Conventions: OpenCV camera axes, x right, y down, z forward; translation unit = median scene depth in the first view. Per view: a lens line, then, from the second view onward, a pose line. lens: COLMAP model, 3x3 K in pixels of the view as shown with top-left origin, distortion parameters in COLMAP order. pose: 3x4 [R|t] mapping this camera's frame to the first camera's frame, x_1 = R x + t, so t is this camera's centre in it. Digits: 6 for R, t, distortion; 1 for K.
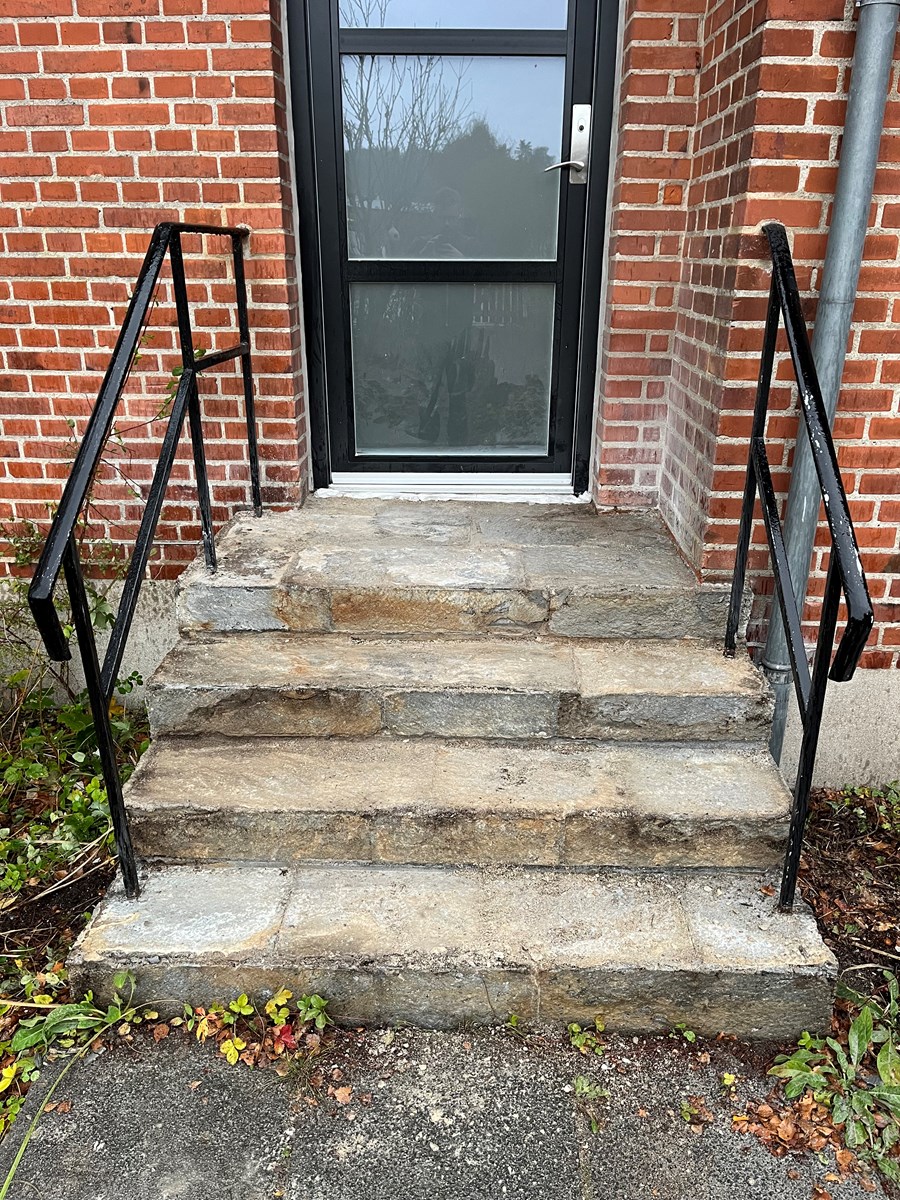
lens RADIAL K [[907.3, 0, 445.9], [0, 907.3, 608.9], [0, 0, 1]] dist [0.067914, -0.090533]
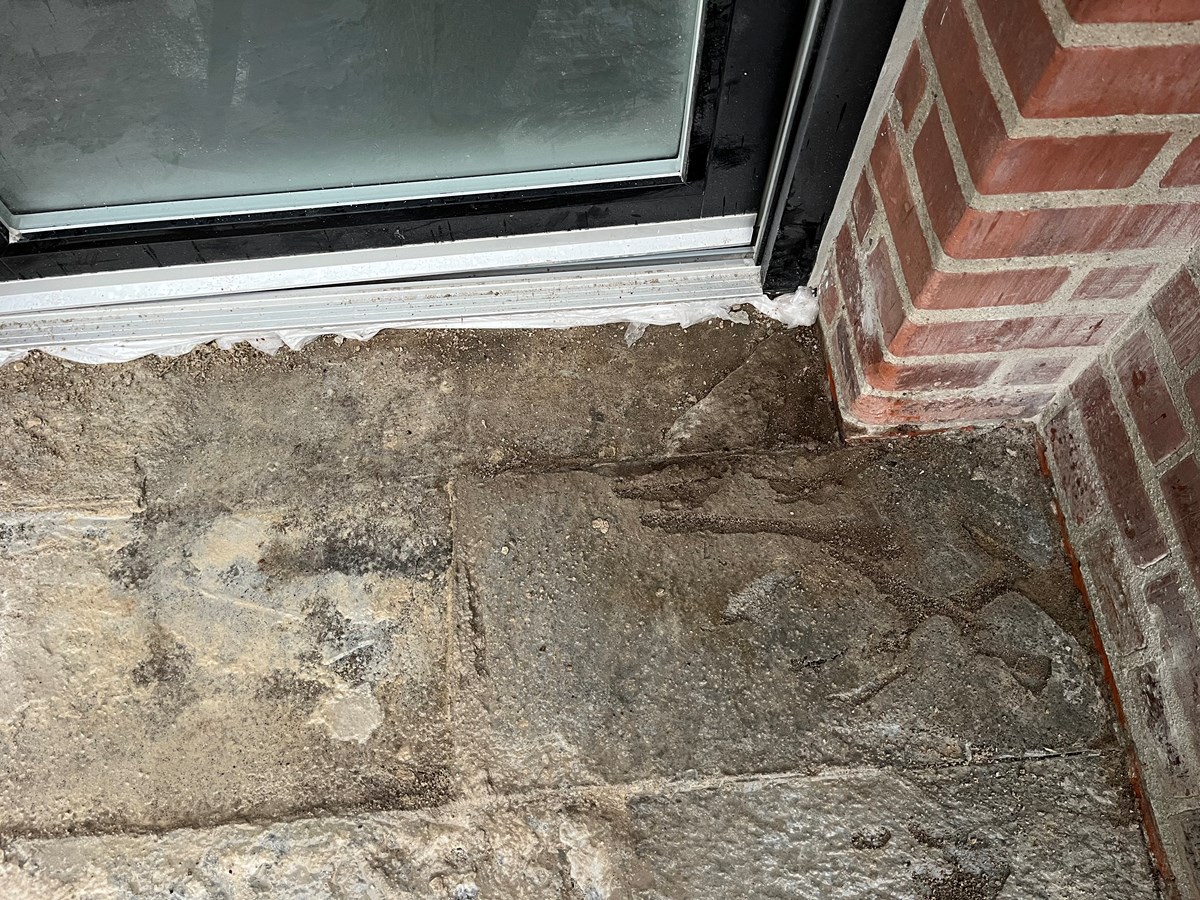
lens RADIAL K [[907.3, 0, 607.8], [0, 907.3, 445.0], [0, 0, 1]] dist [0.067914, -0.090533]
pose [[0.992586, -0.106606, 0.058374, 0.074798], [0.036928, 0.722097, 0.690806, -0.378232], [-0.115795, -0.683529, 0.720680, 0.892484]]
